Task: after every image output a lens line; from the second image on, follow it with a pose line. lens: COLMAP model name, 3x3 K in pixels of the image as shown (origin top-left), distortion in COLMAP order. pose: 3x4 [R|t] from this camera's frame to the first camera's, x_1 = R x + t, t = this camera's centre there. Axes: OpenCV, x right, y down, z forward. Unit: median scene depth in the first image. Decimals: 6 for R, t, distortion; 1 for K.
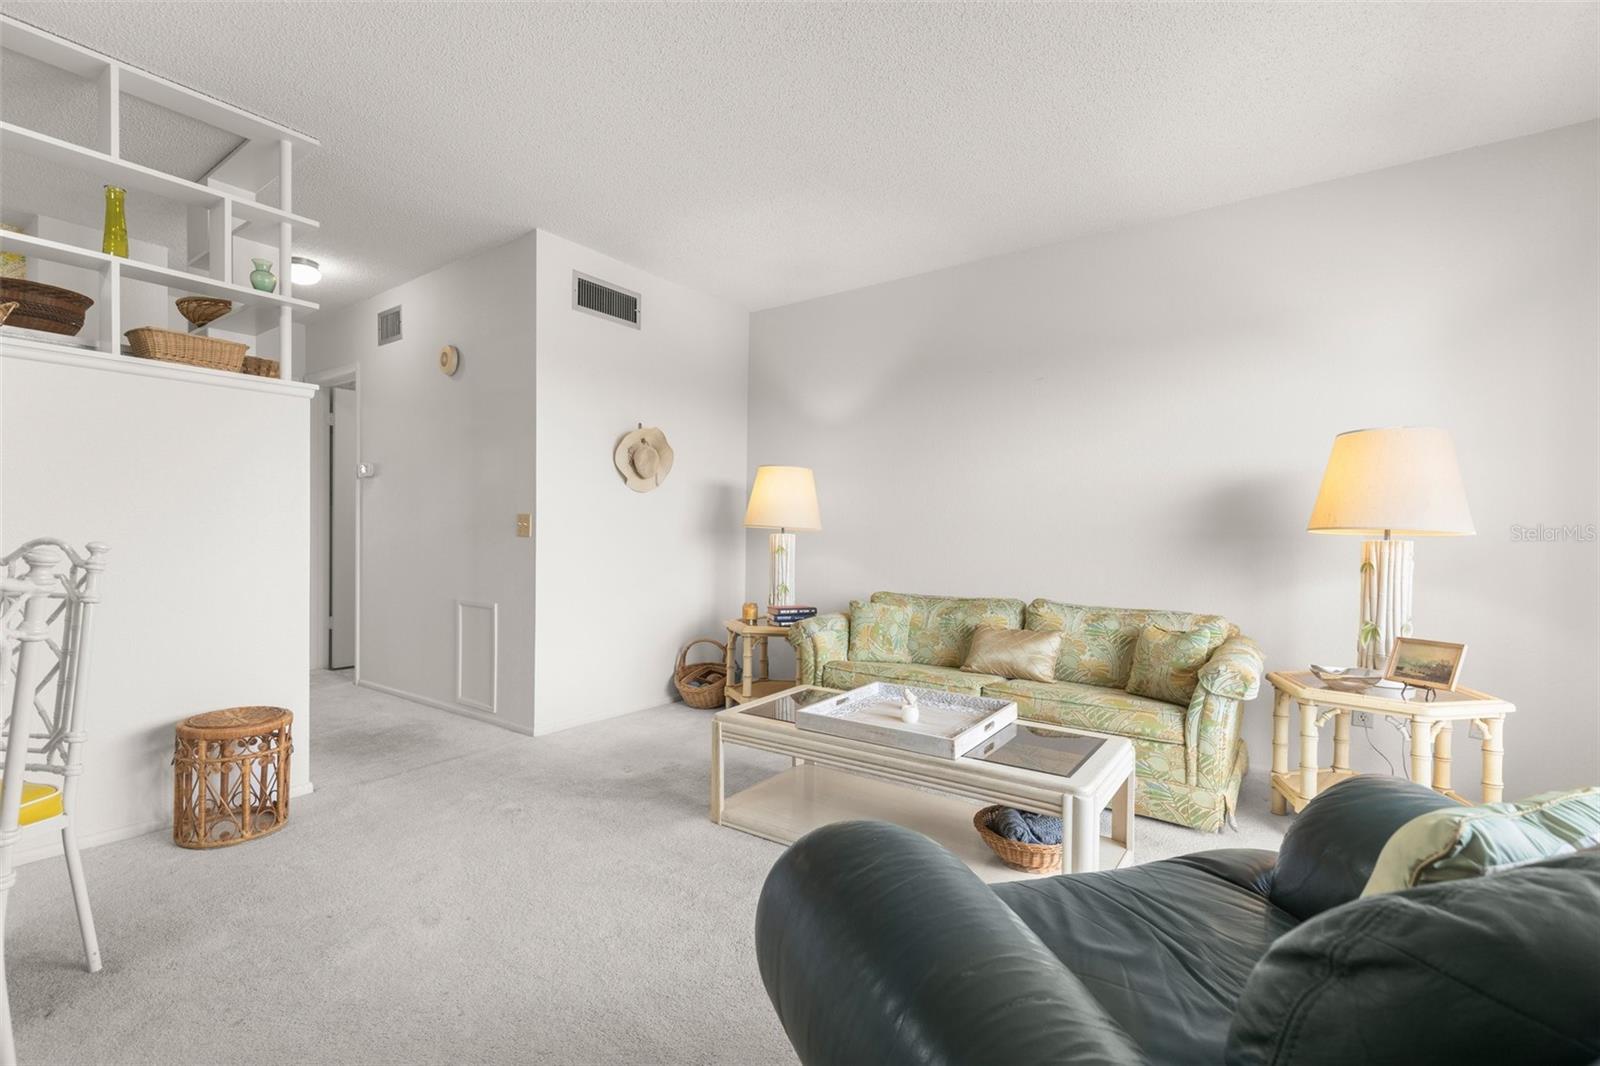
lens RADIAL K [[724.9, 0, 793.0], [0, 724.9, 562.6], [0, 0, 1]] dist [0.003453, -0.000160]
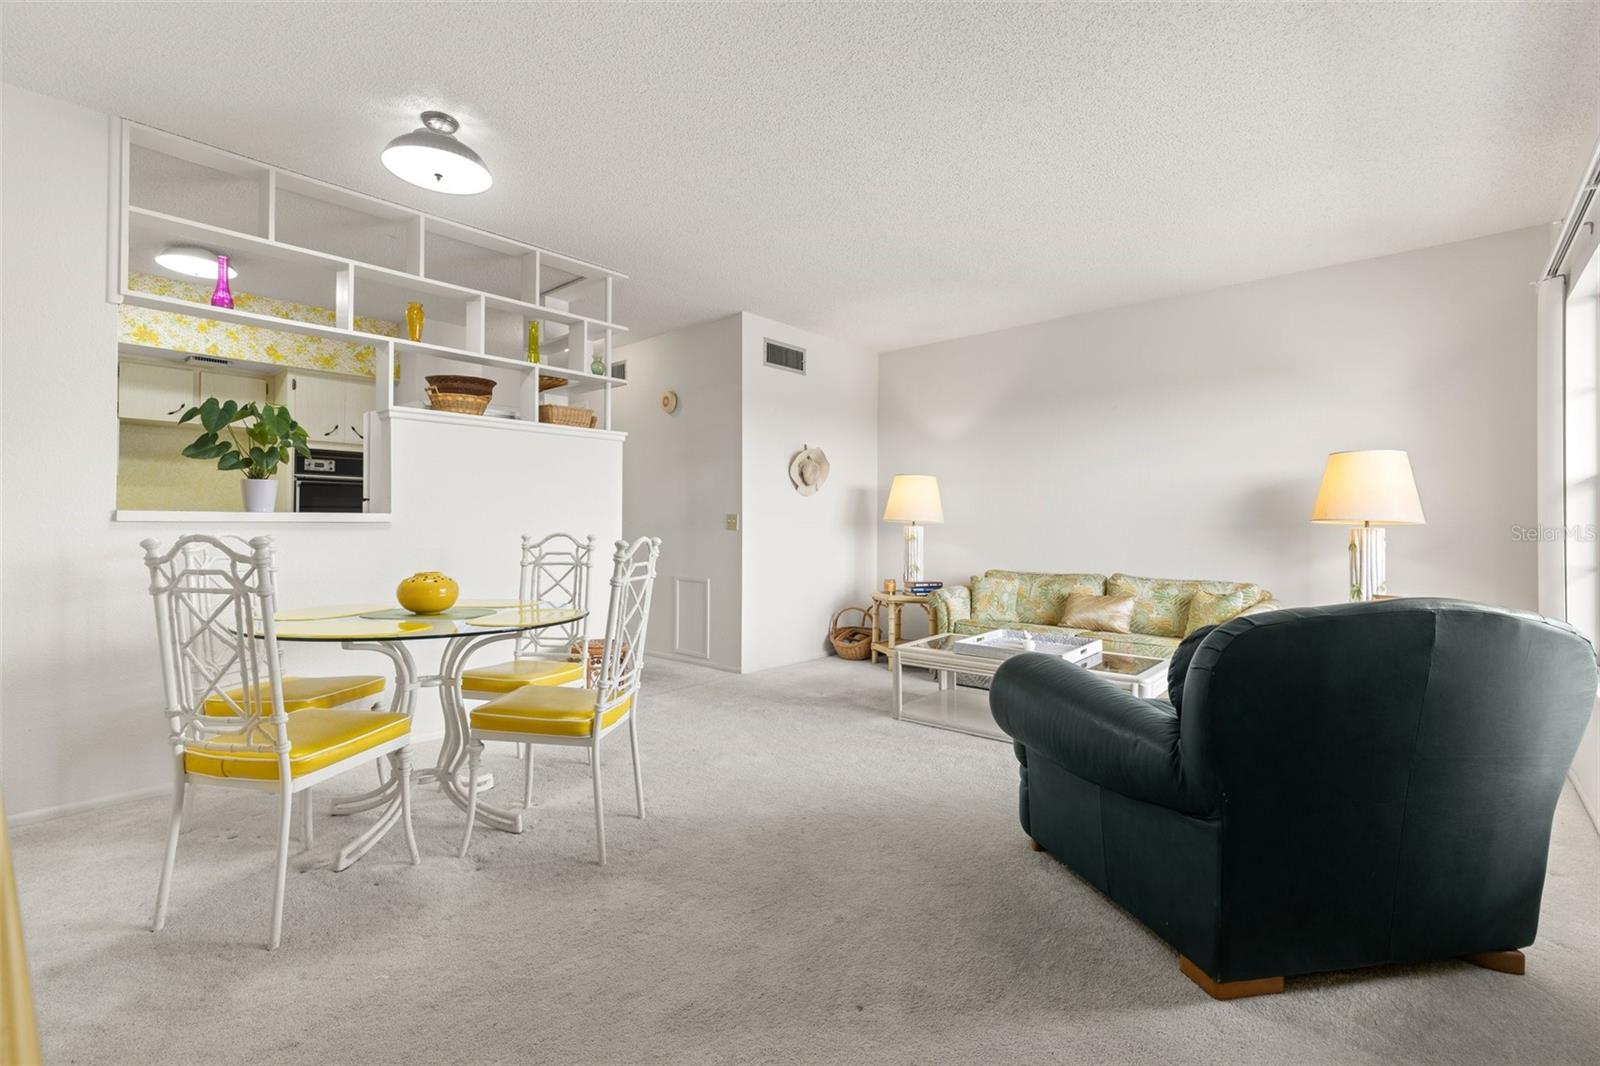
lens RADIAL K [[724.0, 0, 798.3], [0, 724.0, 527.3], [0, 0, 1]] dist [0.009716, -0.000995]
pose [[0.995770, -0.008100, -0.091527, -0.118703], [0.004756, 0.999315, -0.036693, 0.010639], [0.091762, 0.036102, 0.995126, -0.374022]]
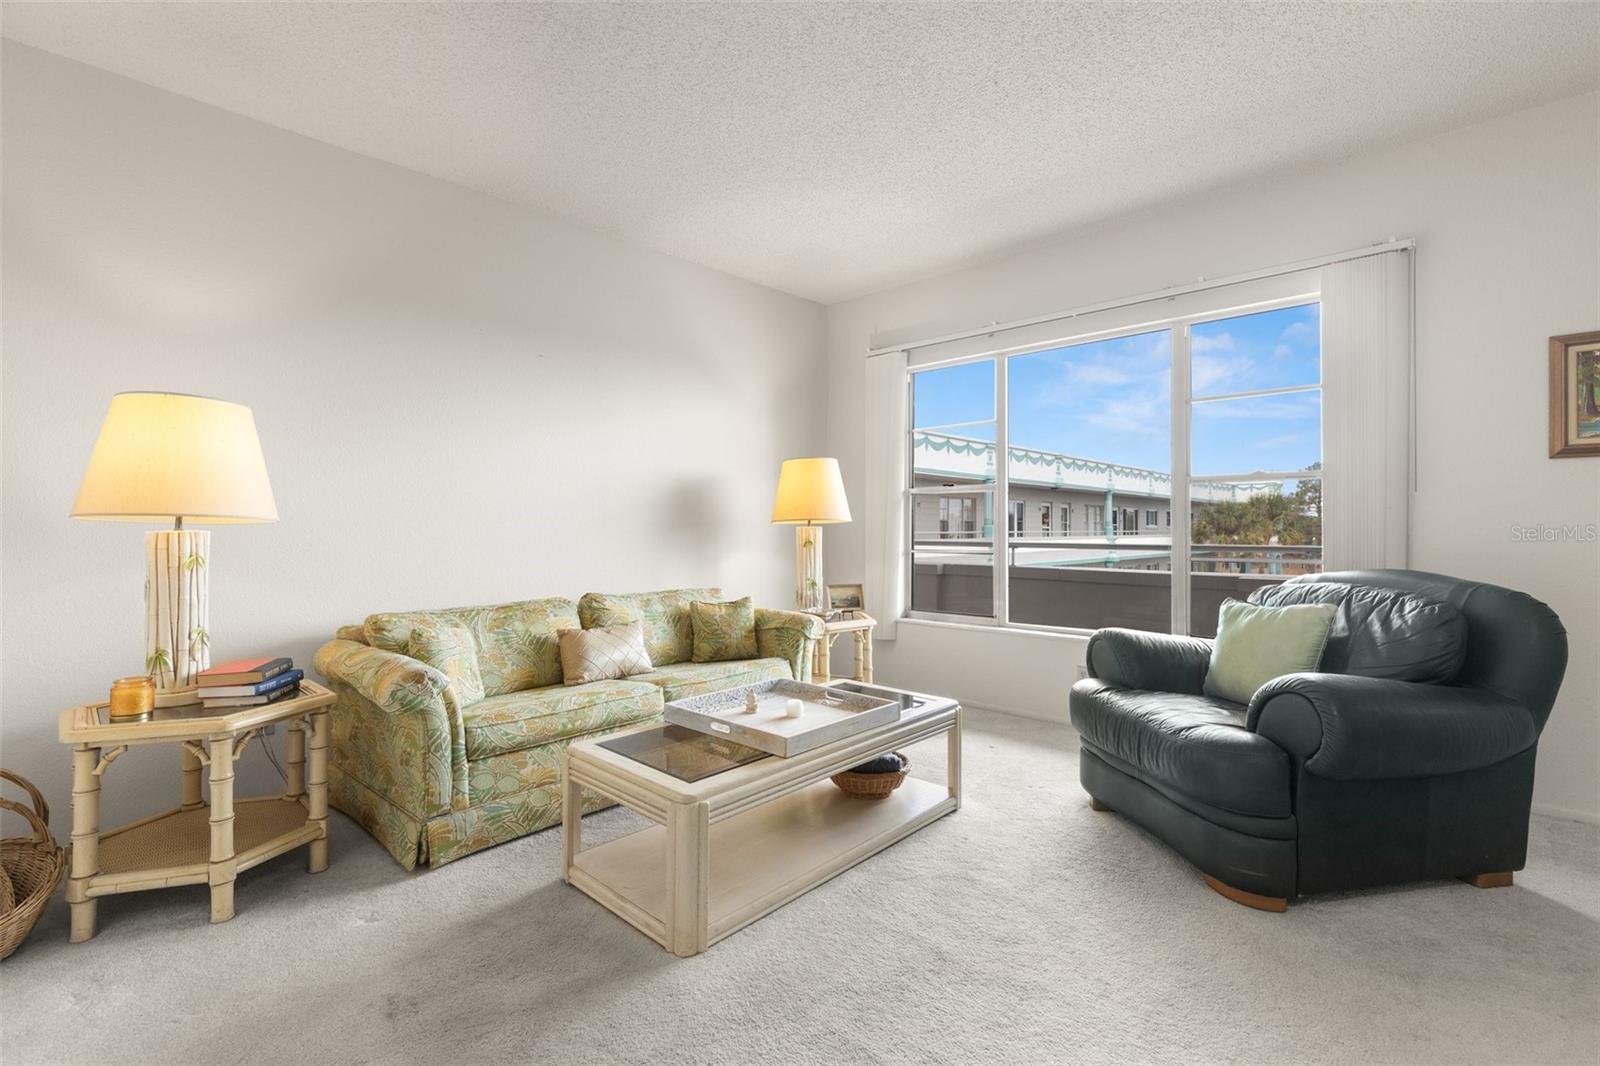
lens RADIAL K [[731.1, 0, 804.4], [0, 731.1, 518.0], [0, 0, 1]] dist [0.014969, -0.000038]
pose [[0.102692, -0.000098, 0.994713, -0.561387], [0.041045, 0.999149, -0.004139, -0.031828], [-0.993866, 0.041253, 0.102608, 0.585906]]
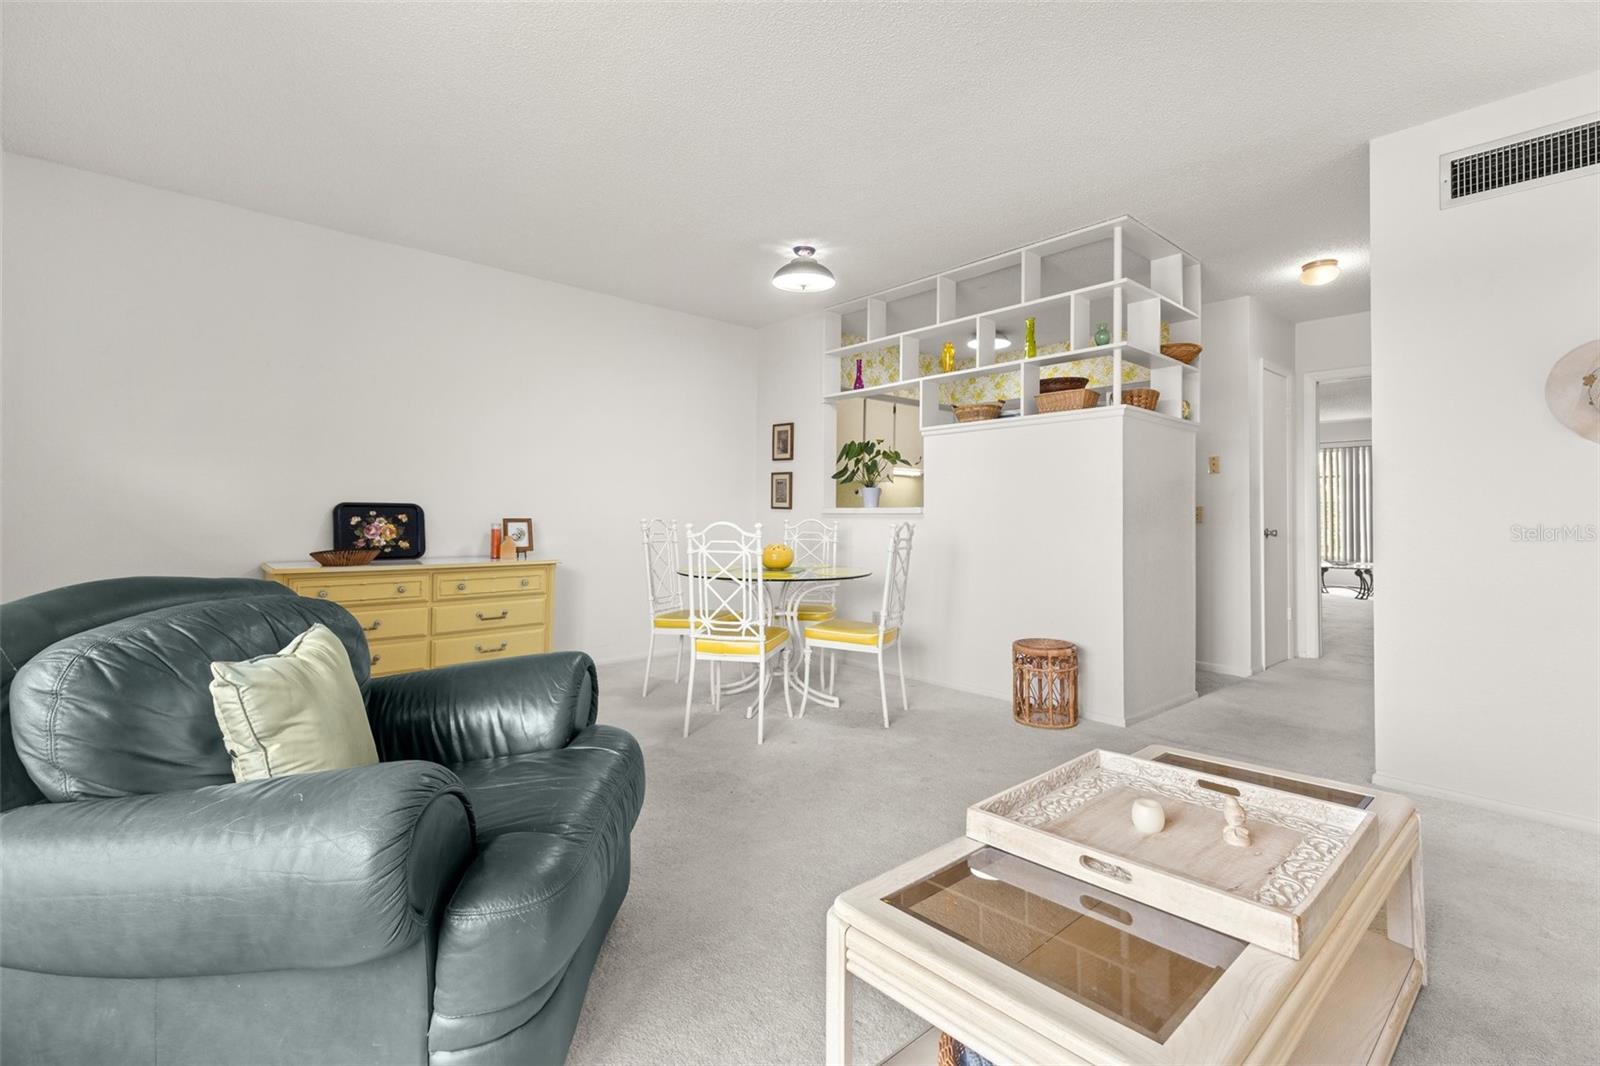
lens RADIAL K [[731.1, 0, 804.4], [0, 731.1, 518.0], [0, 0, 1]] dist [0.014969, -0.000038]
pose [[-0.205534, -0.009653, -0.978602, 0.553976], [-0.047942, 0.998850, 0.000217, -0.015473], [0.977475, 0.046961, -0.205761, 0.562618]]
